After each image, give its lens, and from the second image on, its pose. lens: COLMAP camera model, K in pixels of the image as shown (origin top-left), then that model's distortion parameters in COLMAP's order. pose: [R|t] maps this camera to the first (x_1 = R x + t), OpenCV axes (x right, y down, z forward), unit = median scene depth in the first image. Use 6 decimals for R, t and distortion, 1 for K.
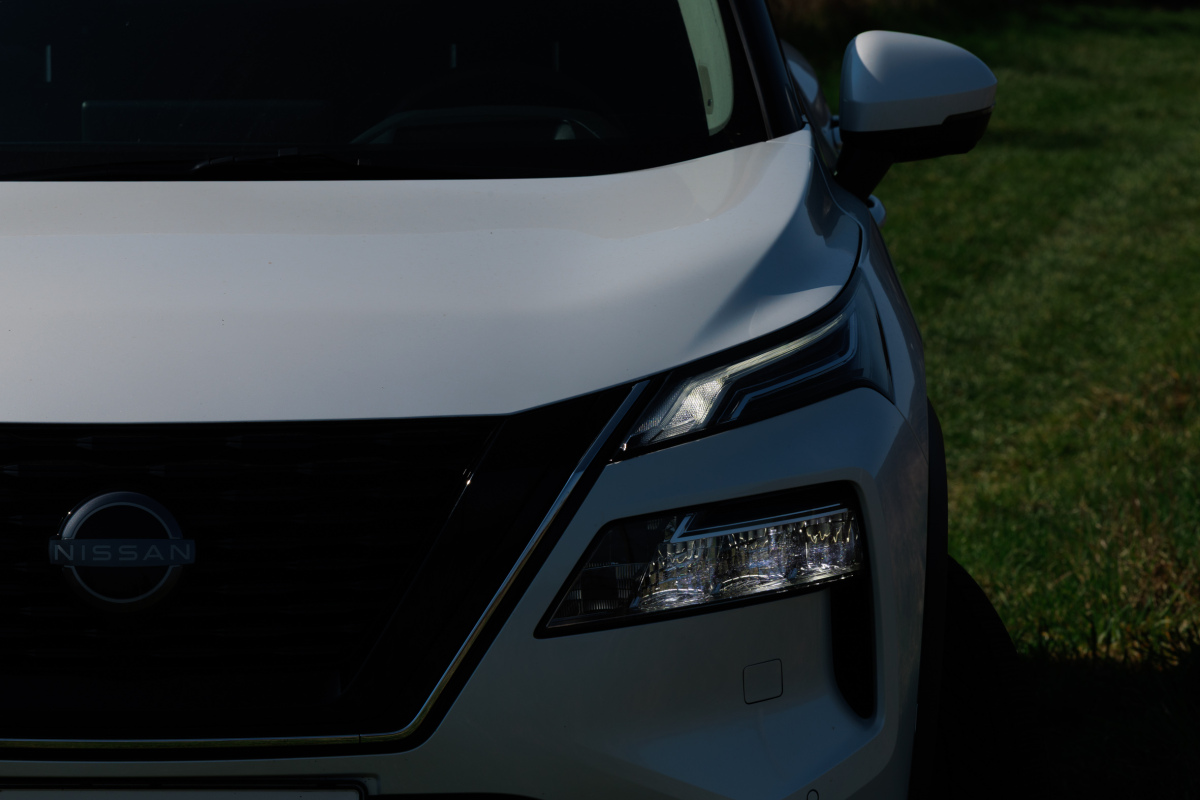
lens RADIAL K [[6620.9, 0, 600.2], [0, 6620.9, 400.0], [0, 0, 1]] dist [0.963458, 0.000000]
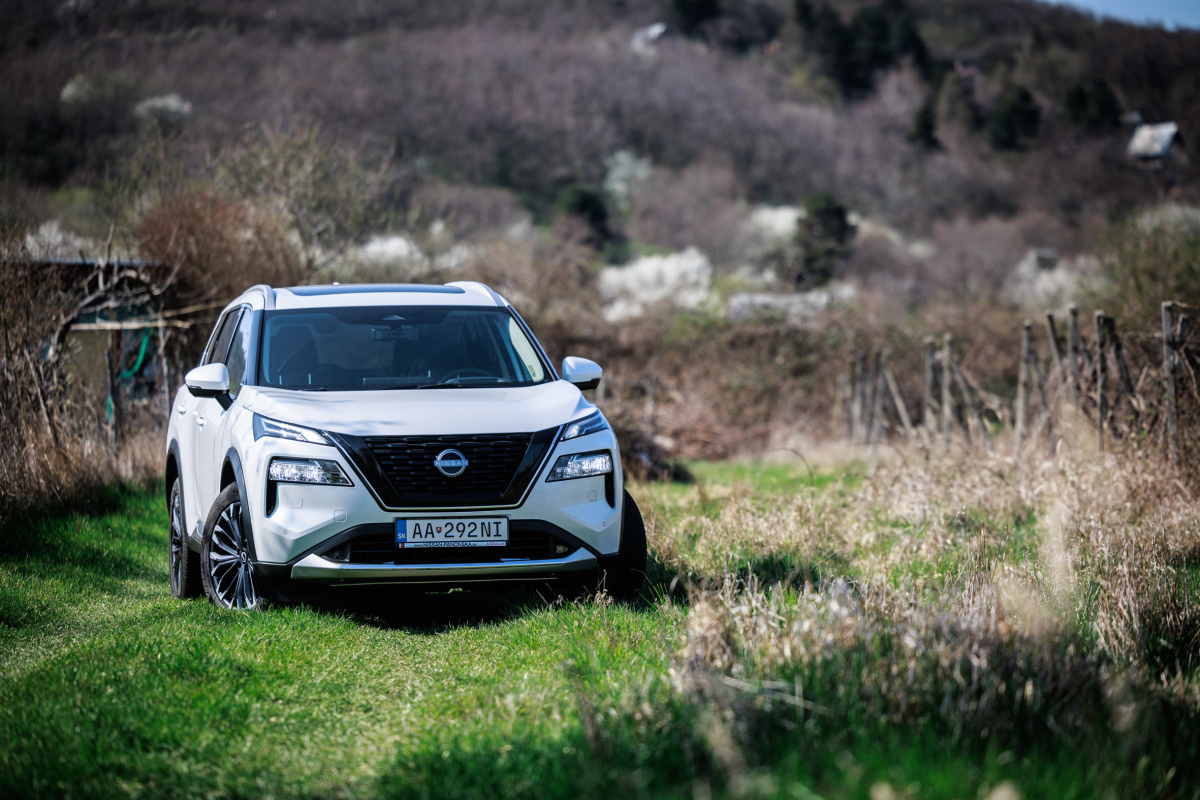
lens RADIAL K [[5002.7, 0, 597.2], [0, 5002.7, 398.7], [0, 0, 1]] dist [-0.001584, 0.000000]
pose [[0.983414, -0.018307, 0.180449, -0.543945], [0.035456, 0.995102, -0.092278, 0.274030], [-0.177875, 0.097145, 0.979246, -2.115059]]
